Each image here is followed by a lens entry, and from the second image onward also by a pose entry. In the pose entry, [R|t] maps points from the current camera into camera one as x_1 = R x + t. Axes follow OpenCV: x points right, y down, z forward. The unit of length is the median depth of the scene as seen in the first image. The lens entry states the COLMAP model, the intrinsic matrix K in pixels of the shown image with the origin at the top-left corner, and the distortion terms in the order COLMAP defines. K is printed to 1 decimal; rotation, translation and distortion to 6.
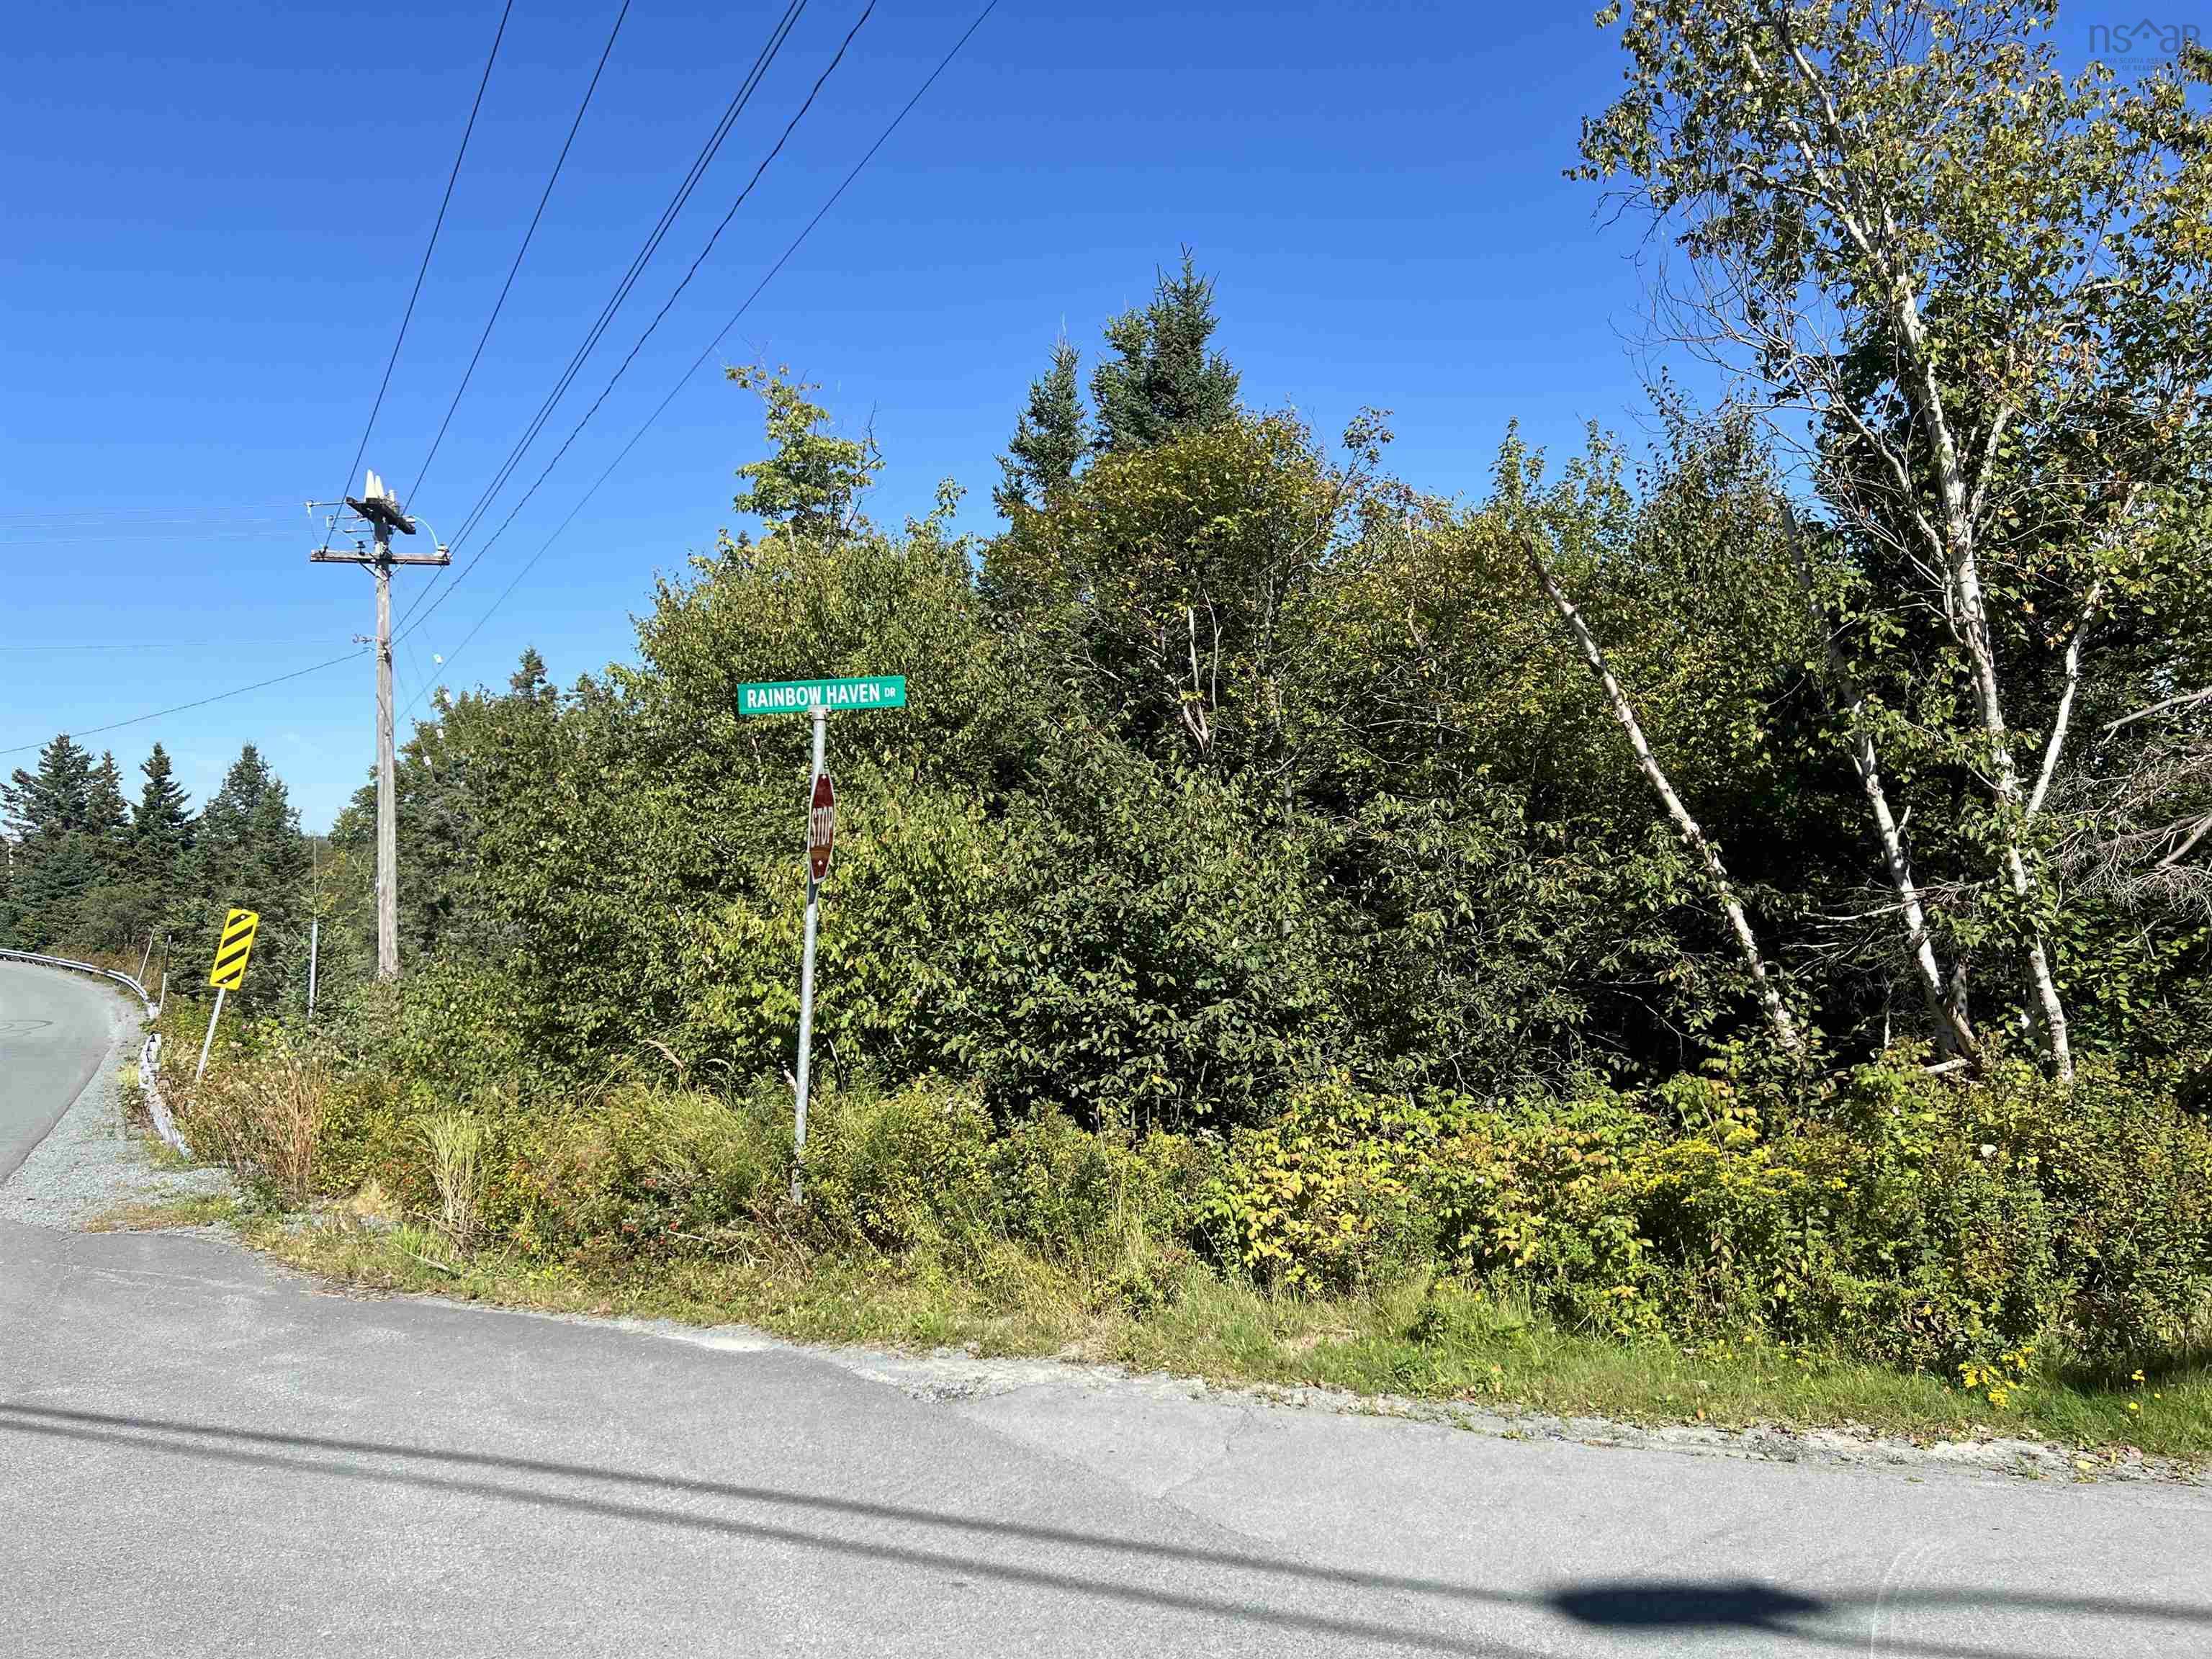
lens RADIAL K [[1686.6, 0, 1146.5], [0, 1686.6, 860.9], [0, 0, 1]] dist [0.231070, -0.443780]
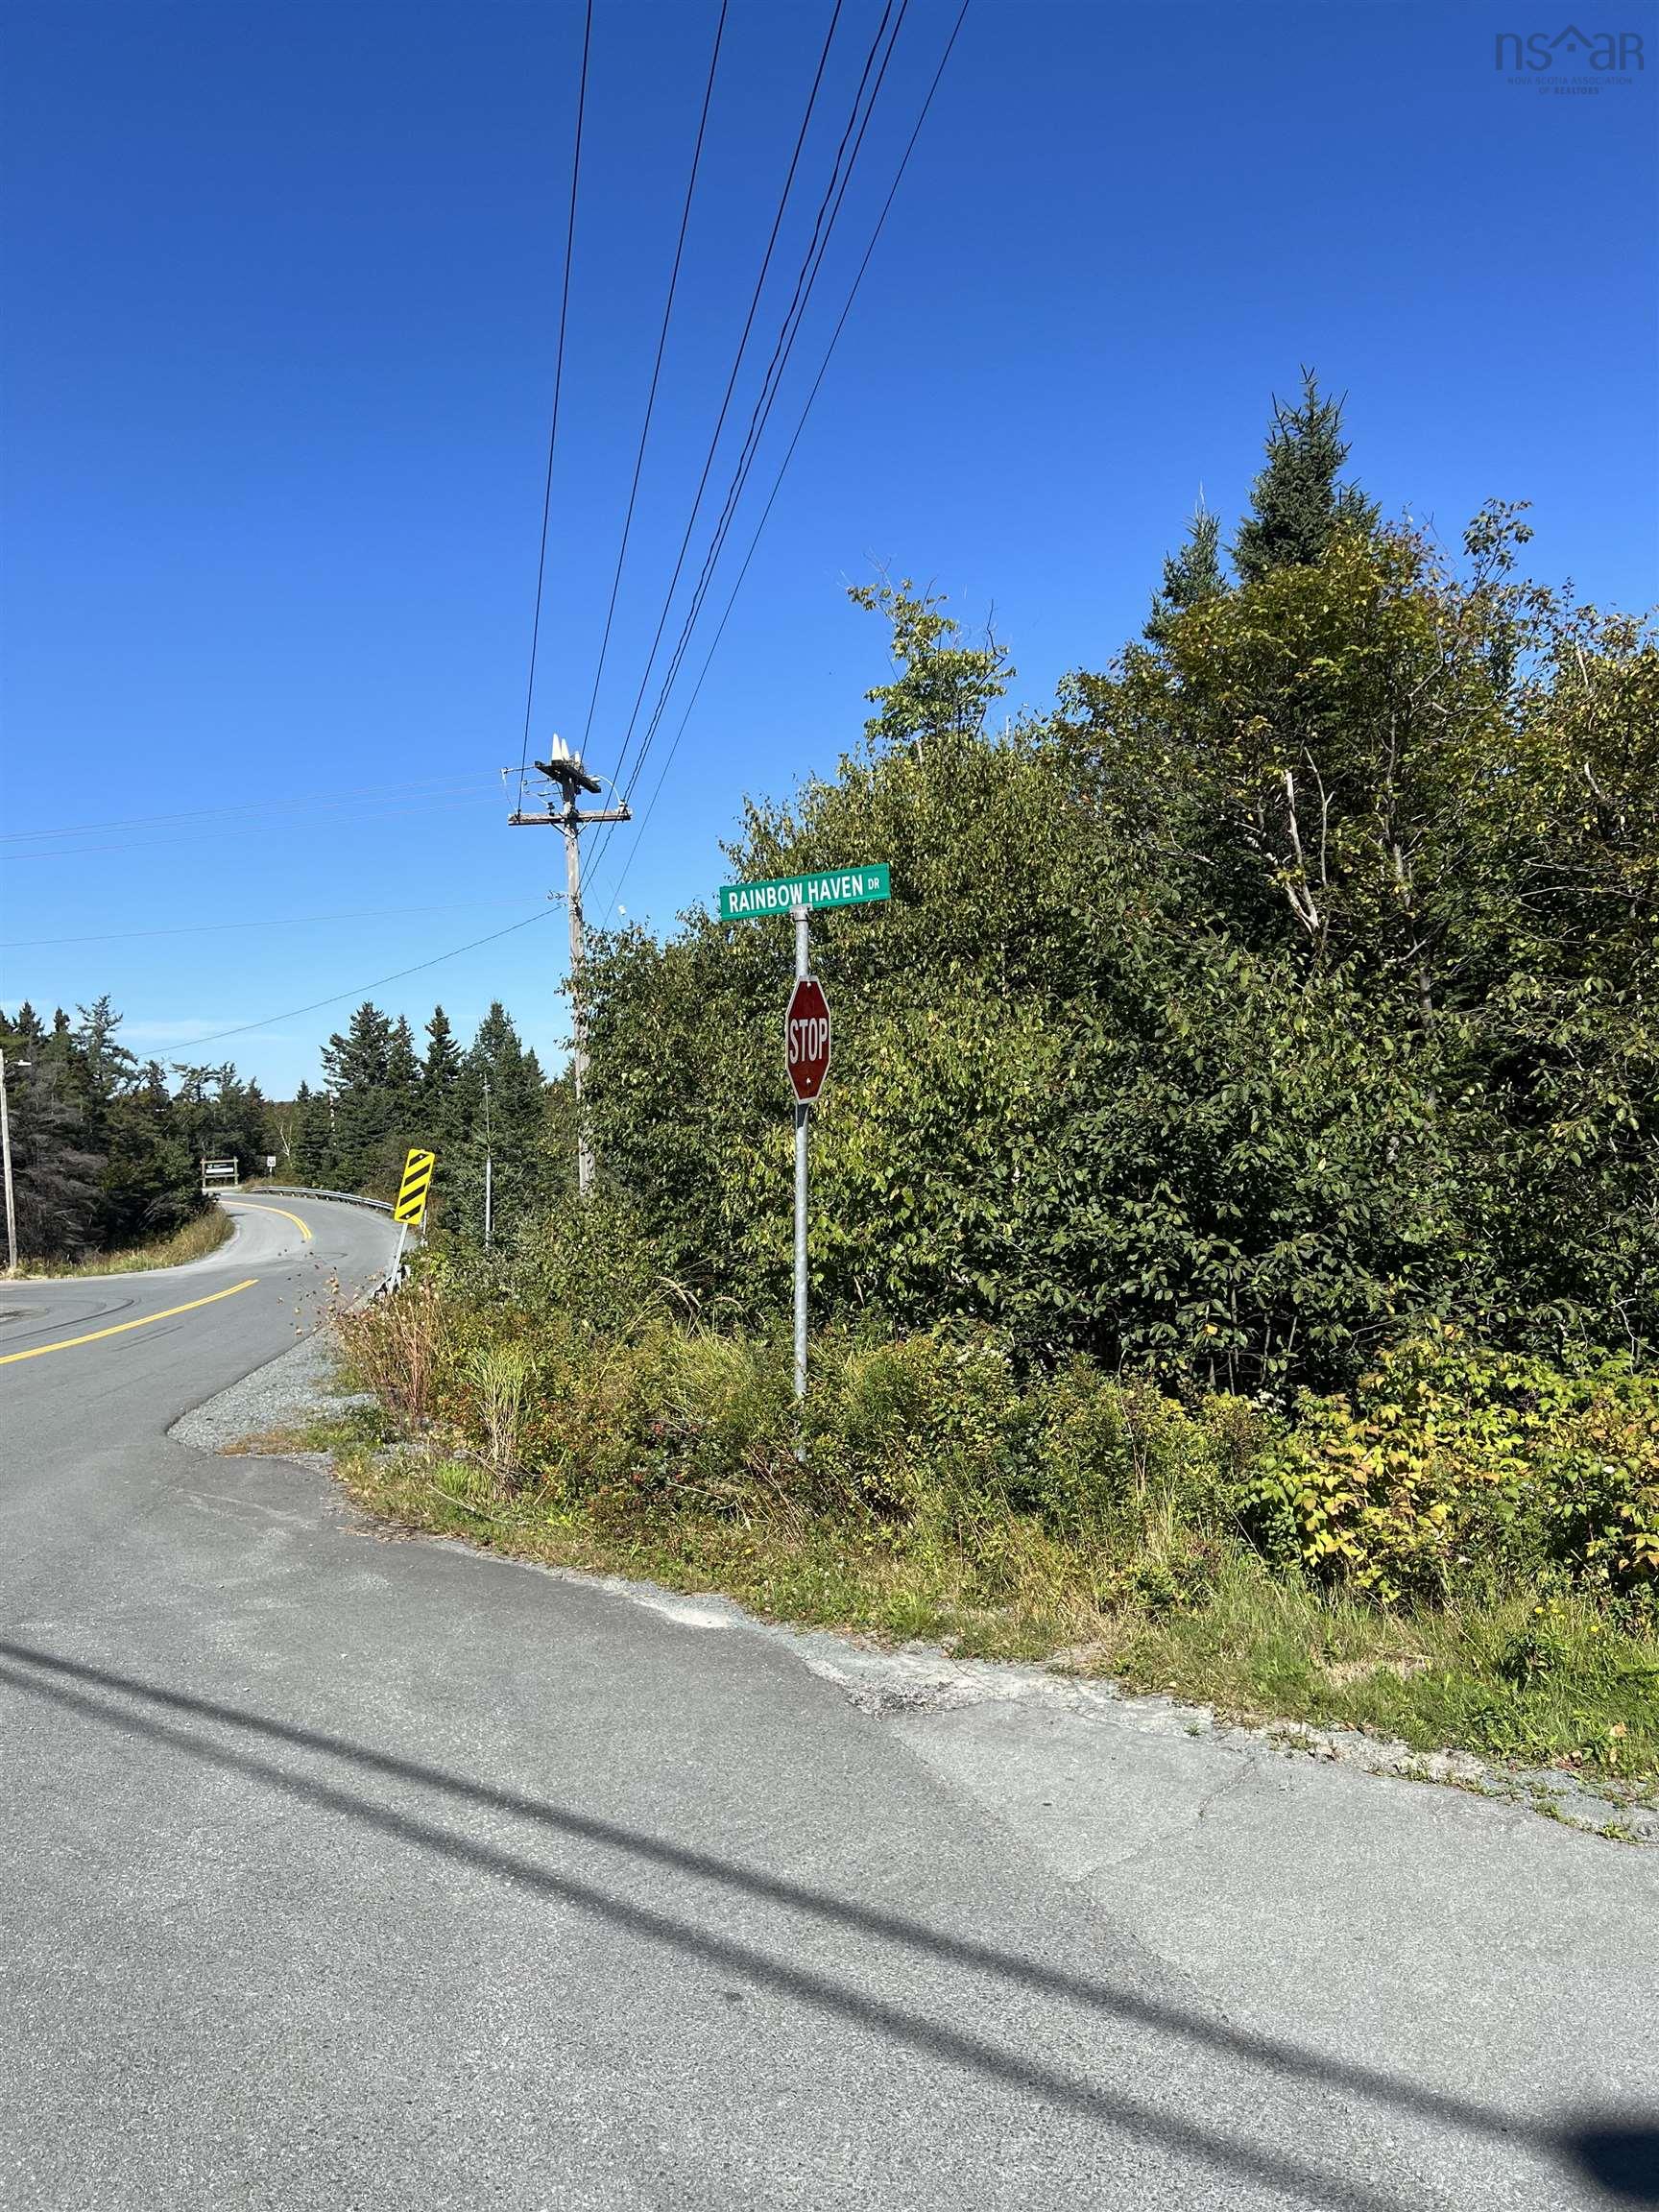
lens RADIAL K [[1725.2, 0, 829.4], [0, 1725.2, 1117.0], [0, 0, 1]] dist [0.151869, -0.248089]
pose [[0.955605, -0.024814, -0.293604, 0.077661], [0.029083, 0.999525, 0.010180, 0.010283], [0.293212, -0.018267, 0.955873, 0.125104]]
